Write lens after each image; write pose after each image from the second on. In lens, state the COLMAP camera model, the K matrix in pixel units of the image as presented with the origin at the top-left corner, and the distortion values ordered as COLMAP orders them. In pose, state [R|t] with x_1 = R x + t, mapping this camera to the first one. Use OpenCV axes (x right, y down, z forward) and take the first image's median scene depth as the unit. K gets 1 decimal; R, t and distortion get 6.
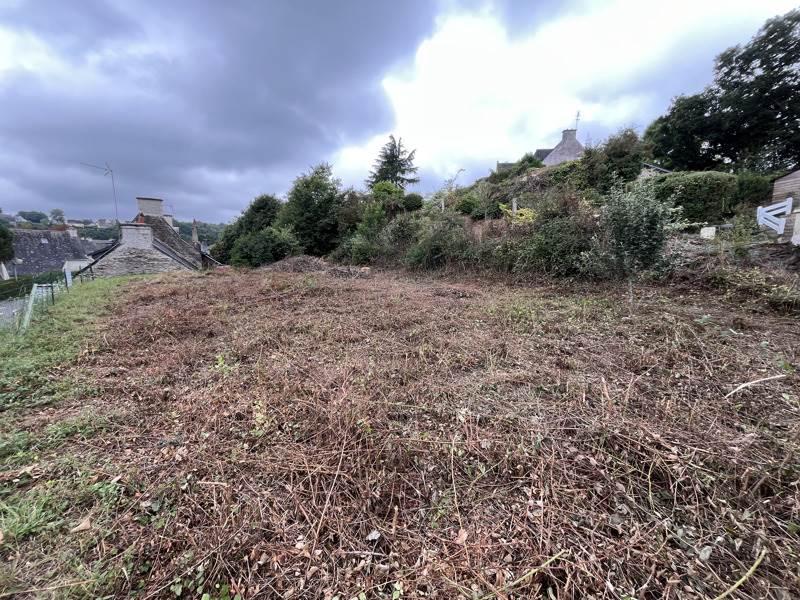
lens RADIAL K [[322.3, 0, 402.0], [0, 322.3, 300.8], [0, 0, 1]] dist [-0.002958, -0.000441]
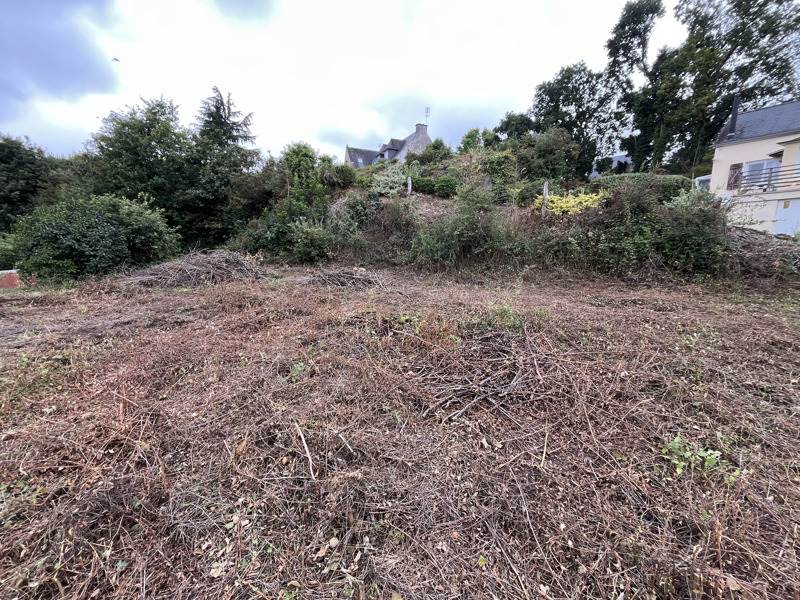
lens RADIAL K [[322.3, 0, 398.9], [0, 322.3, 298.1], [0, 0, 1]] dist [-0.002958, -0.000441]
pose [[0.835712, -0.095251, 0.540844, -0.190847], [0.081056, 0.995451, 0.050066, -0.031944], [-0.543152, 0.001998, 0.839632, 0.191708]]
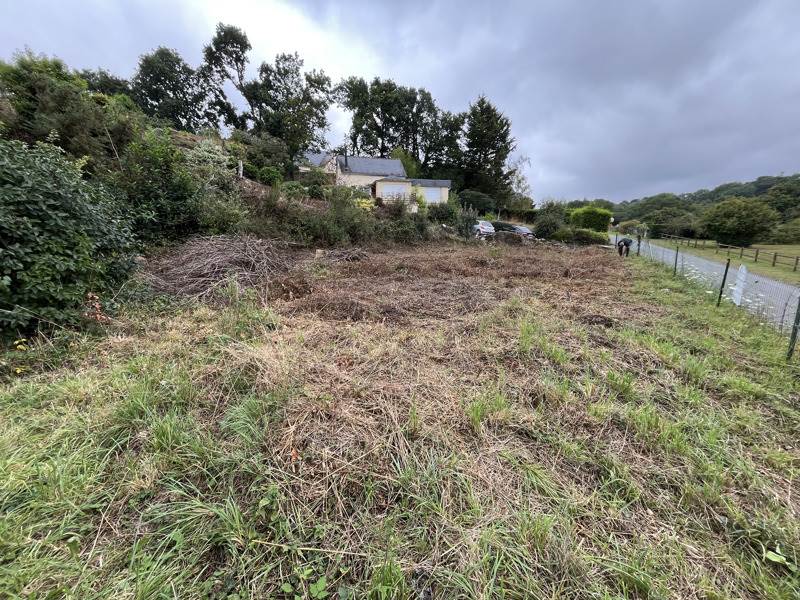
lens RADIAL K [[322.3, 0, 396.7], [0, 322.3, 294.5], [0, 0, 1]] dist [-0.002958, -0.000441]
pose [[-0.288910, -0.188627, 0.938590, -0.406920], [0.143226, 0.960848, 0.237187, -0.072738], [-0.946582, 0.202956, -0.250582, 0.487278]]
